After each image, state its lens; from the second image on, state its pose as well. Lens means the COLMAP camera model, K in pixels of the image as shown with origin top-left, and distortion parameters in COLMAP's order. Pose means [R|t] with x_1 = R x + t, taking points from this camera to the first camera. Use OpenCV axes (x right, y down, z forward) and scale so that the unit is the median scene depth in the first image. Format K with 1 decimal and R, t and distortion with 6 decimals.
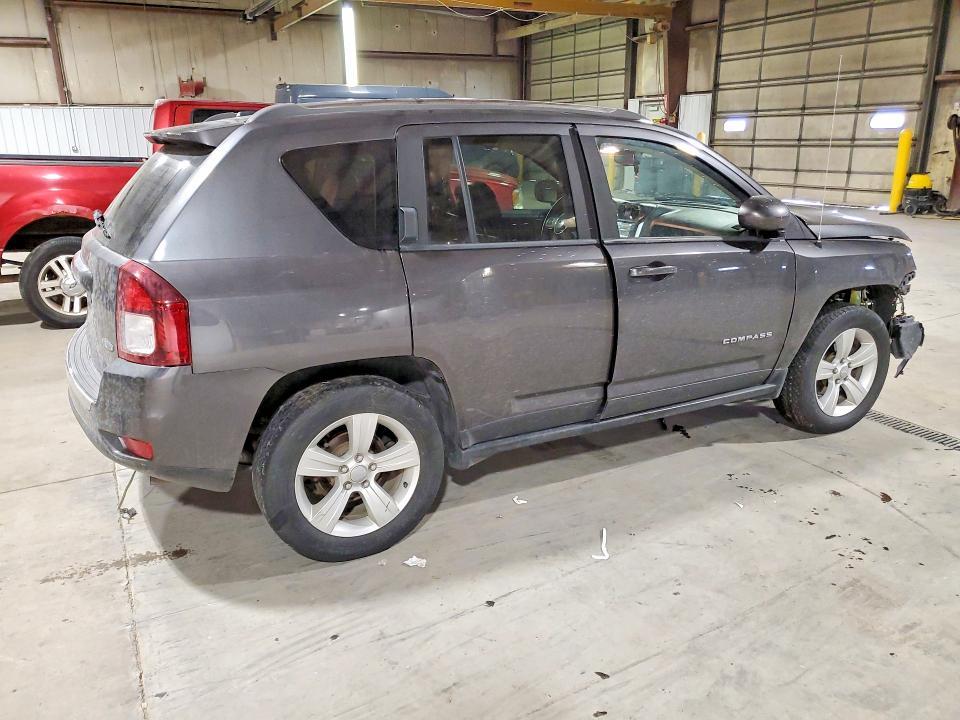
lens RADIAL K [[741.9, 0, 476.6], [0, 741.9, 363.4], [0, 0, 1]] dist [0.009634, -0.009092]
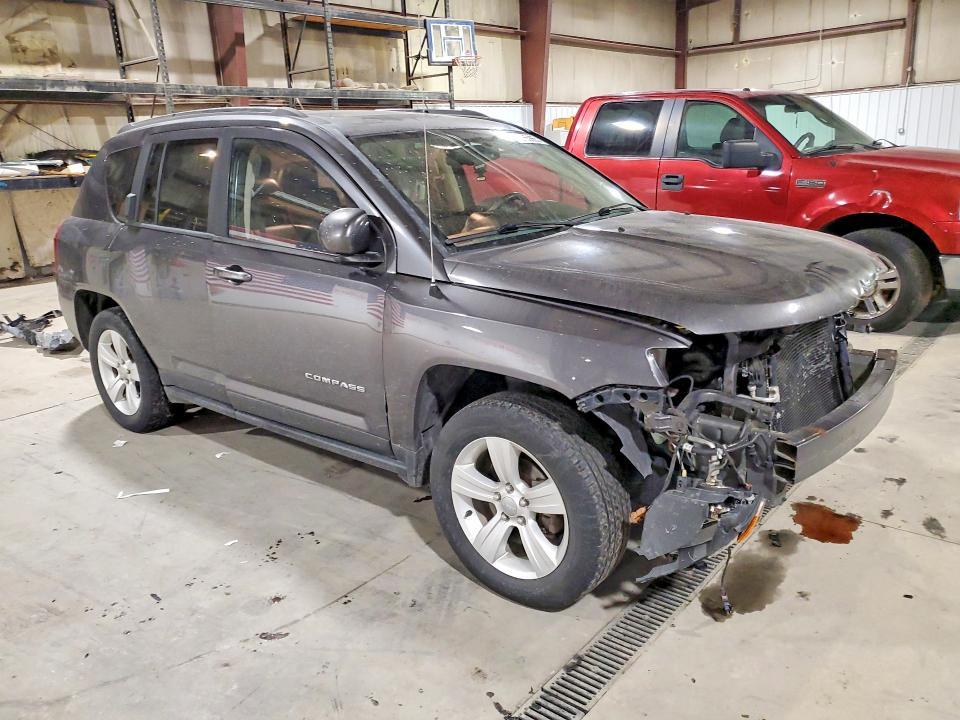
lens RADIAL K [[741.9, 0, 477.0], [0, 741.9, 358.1], [0, 0, 1]] dist [0.009634, -0.009092]
pose [[0.372976, 0.240703, -0.896075, 1.094811], [-0.222542, 0.960781, 0.165455, -0.219102], [0.900757, 0.137704, 0.411915, 0.771547]]
